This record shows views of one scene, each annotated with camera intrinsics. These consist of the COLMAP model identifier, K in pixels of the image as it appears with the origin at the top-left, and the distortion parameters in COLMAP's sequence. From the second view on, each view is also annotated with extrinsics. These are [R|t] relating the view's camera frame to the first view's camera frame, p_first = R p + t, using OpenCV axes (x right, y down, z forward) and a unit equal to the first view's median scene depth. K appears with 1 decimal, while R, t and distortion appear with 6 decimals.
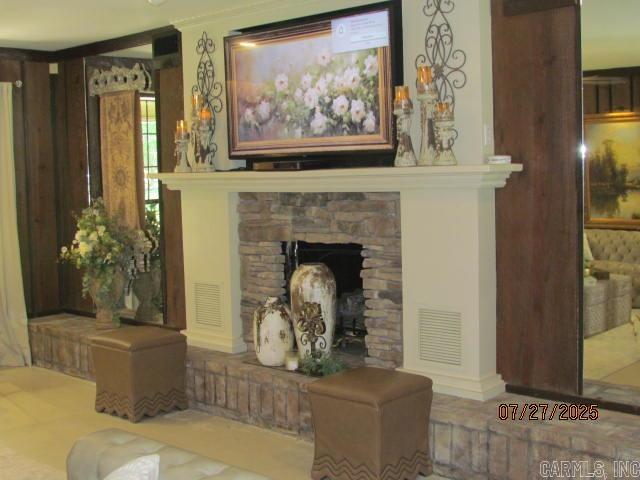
lens RADIAL K [[850.2, 0, 319.5], [0, 850.2, 239.6], [0, 0, 1]] dist [-0.139867, 0.000000]
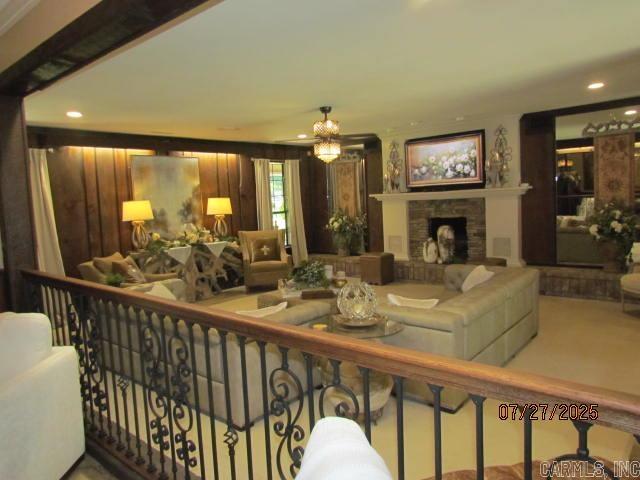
lens RADIAL K [[454.4, 0, 321.4], [0, 454.4, 241.7], [0, 0, 1]] dist [-0.003805, 0.000017]
pose [[0.998321, -0.029021, 0.050137, -0.492772], [0.028479, 0.999528, 0.011490, 0.054634], [-0.050447, -0.010043, 0.998676, -0.461274]]
